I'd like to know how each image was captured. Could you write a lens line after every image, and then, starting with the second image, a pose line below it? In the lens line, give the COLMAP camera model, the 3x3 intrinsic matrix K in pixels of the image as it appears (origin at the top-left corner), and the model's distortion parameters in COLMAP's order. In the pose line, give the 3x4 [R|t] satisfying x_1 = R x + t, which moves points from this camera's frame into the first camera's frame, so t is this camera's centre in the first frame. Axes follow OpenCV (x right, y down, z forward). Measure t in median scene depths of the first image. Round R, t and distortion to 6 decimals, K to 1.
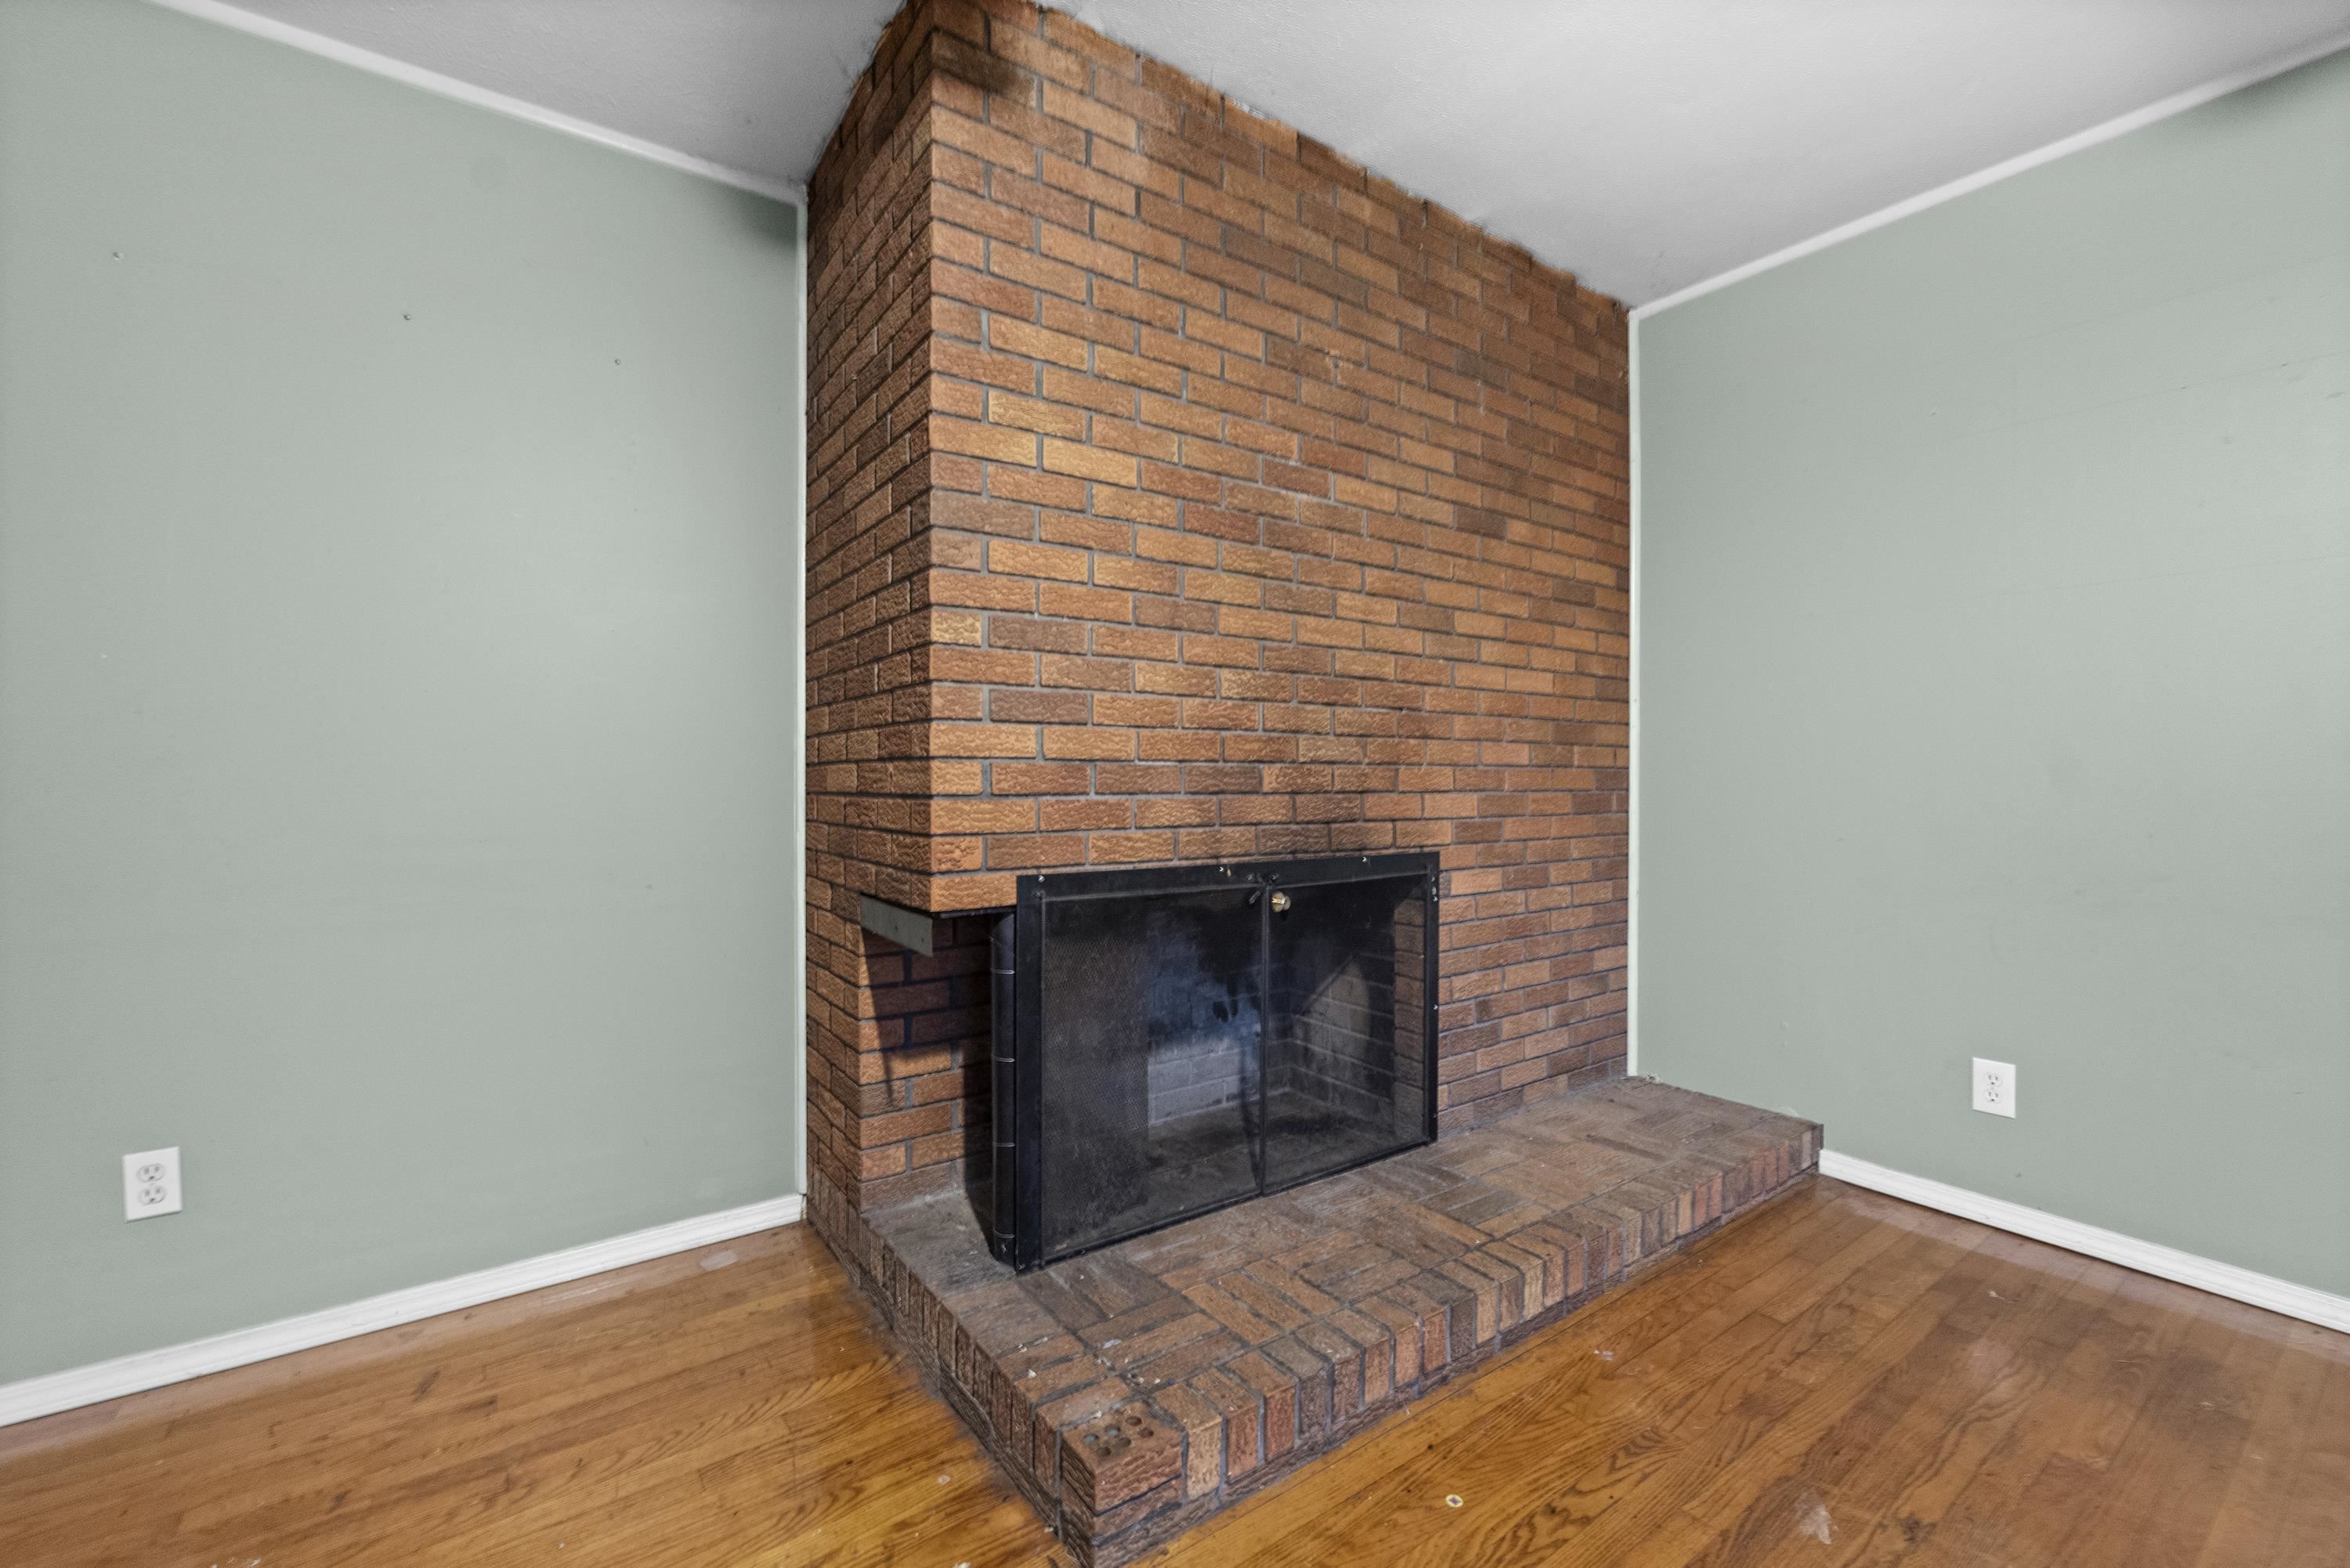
lens RADIAL K [[967.6, 0, 1168.5], [0, 967.6, 804.7], [0, 0, 1]] dist [-0.012293, 0.000050]
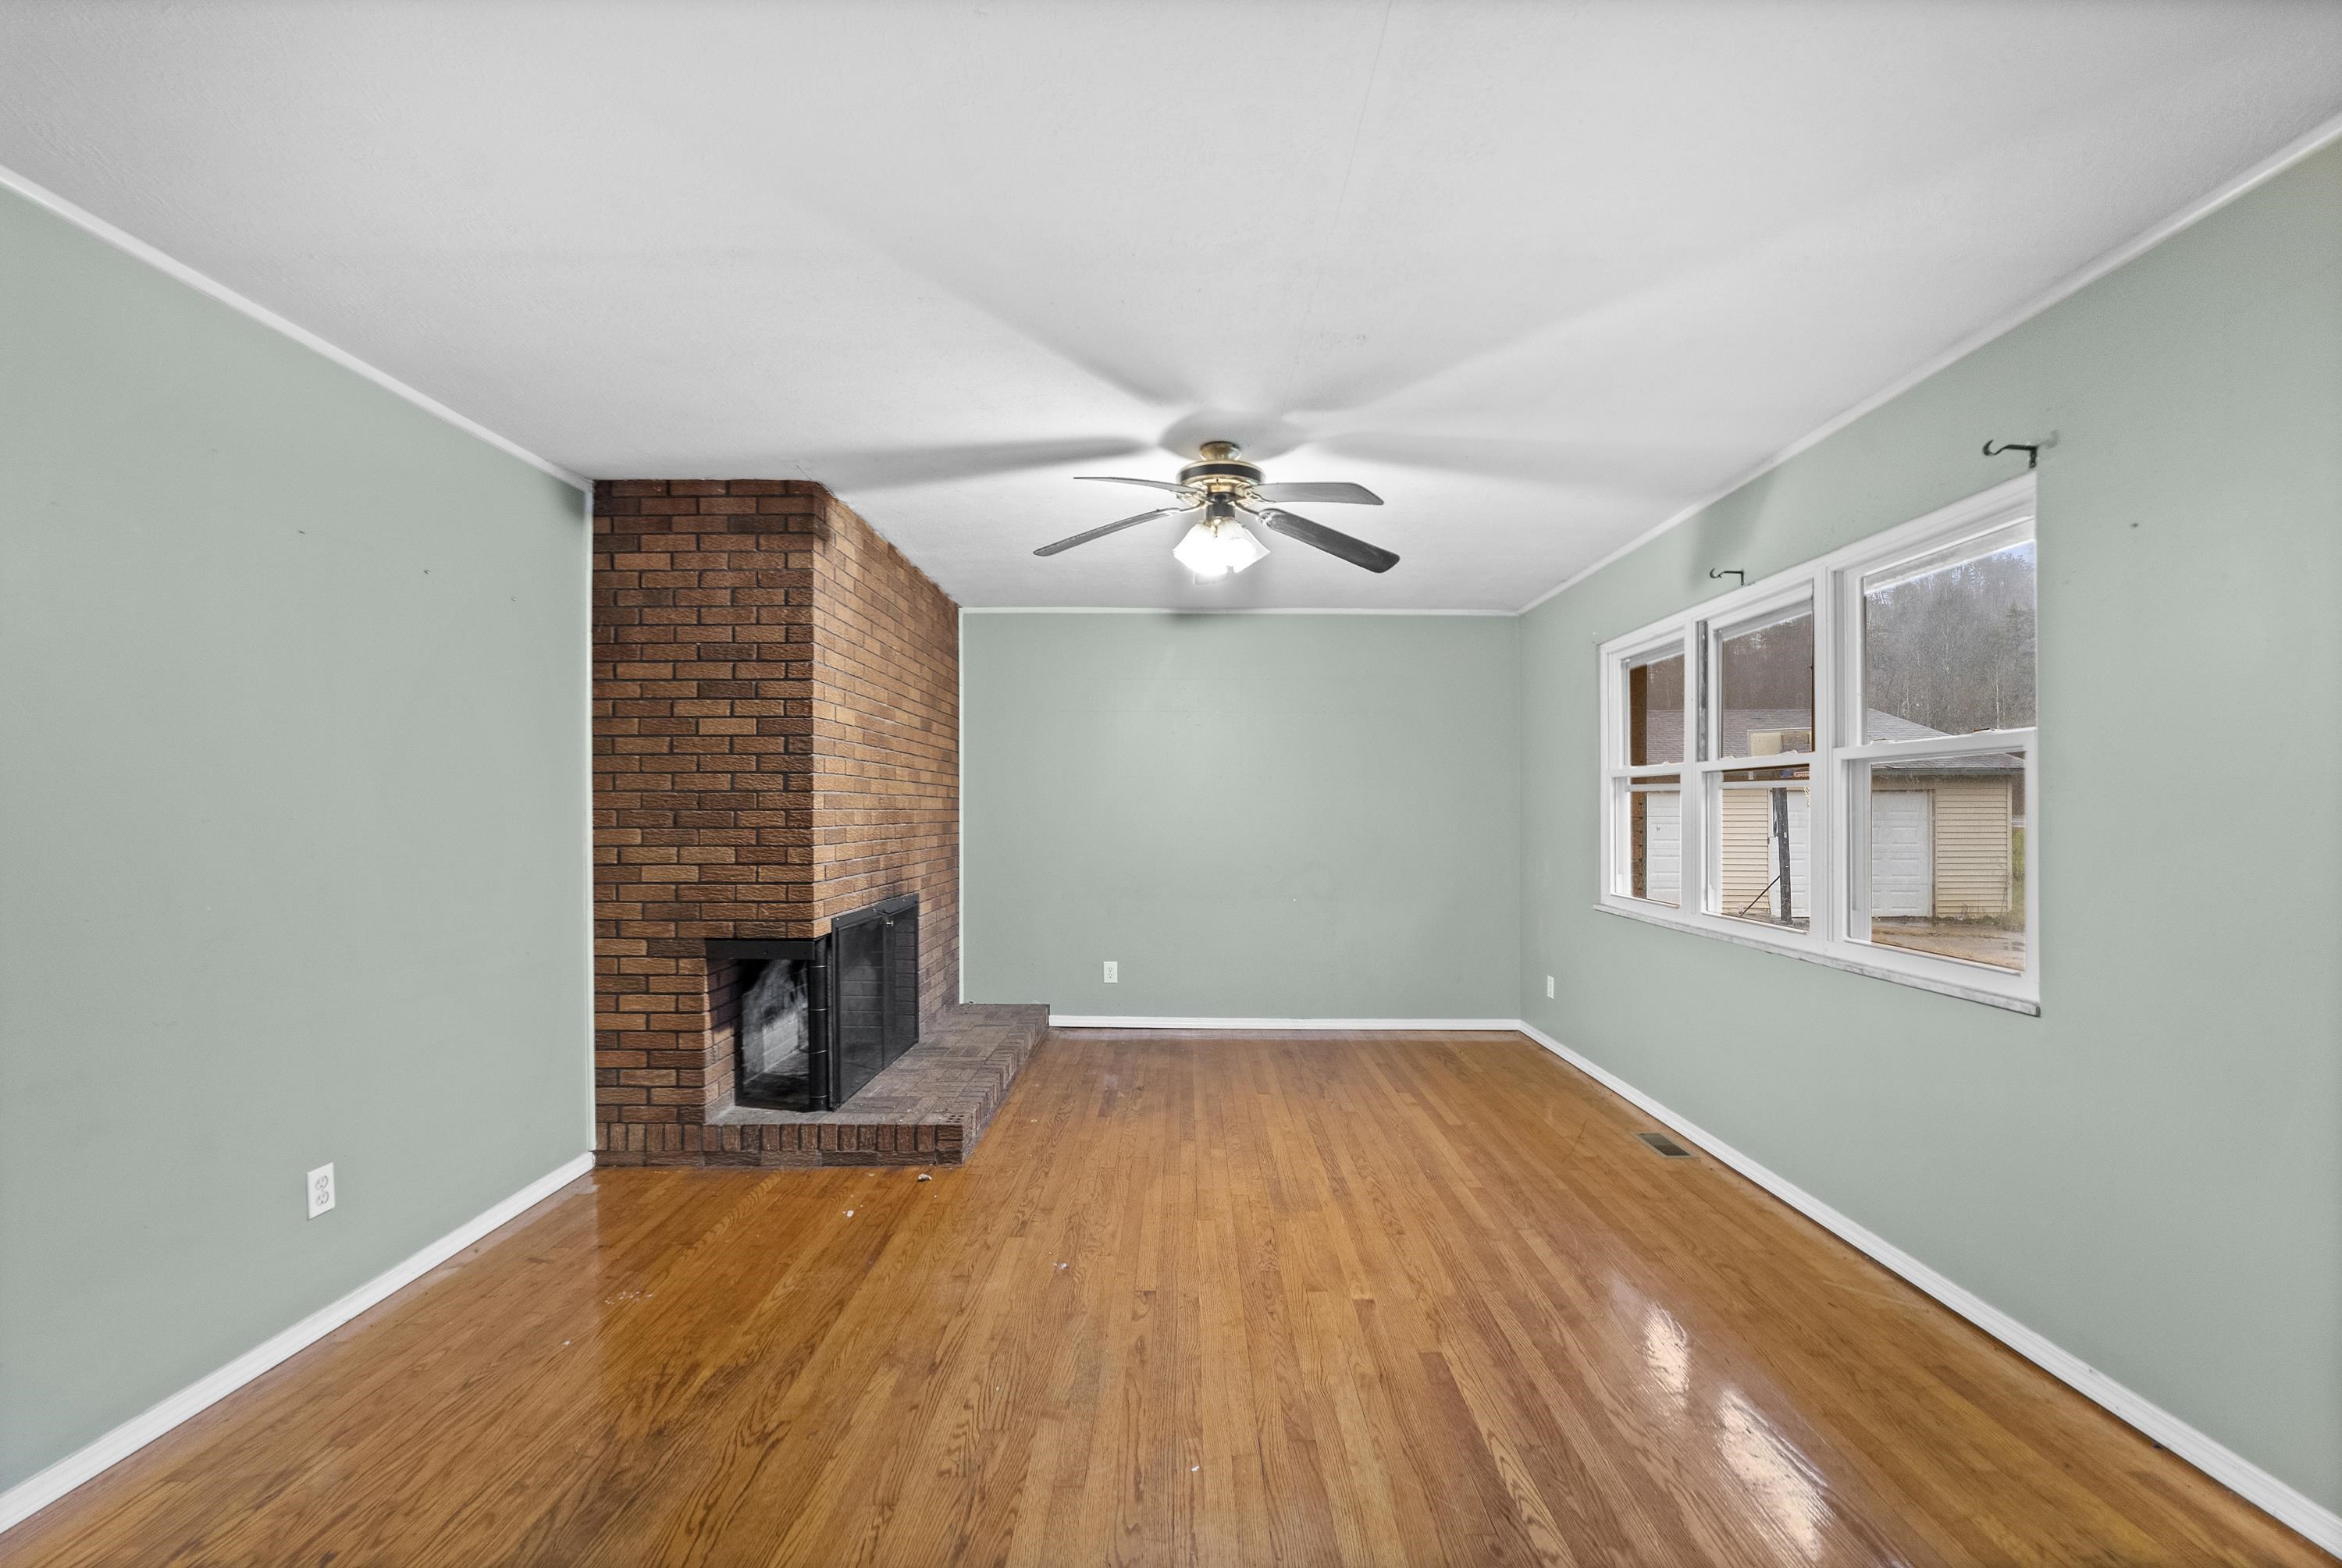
lens RADIAL K [[964.3, 0, 1161.7], [0, 964.3, 917.1], [0, 0, 1]] dist [-0.012293, 0.000050]
pose [[0.598300, -0.086681, 0.796570, -1.154942], [0.020281, 0.995451, 0.093090, -0.089453], [-0.801016, -0.039541, 0.597336, -0.668514]]
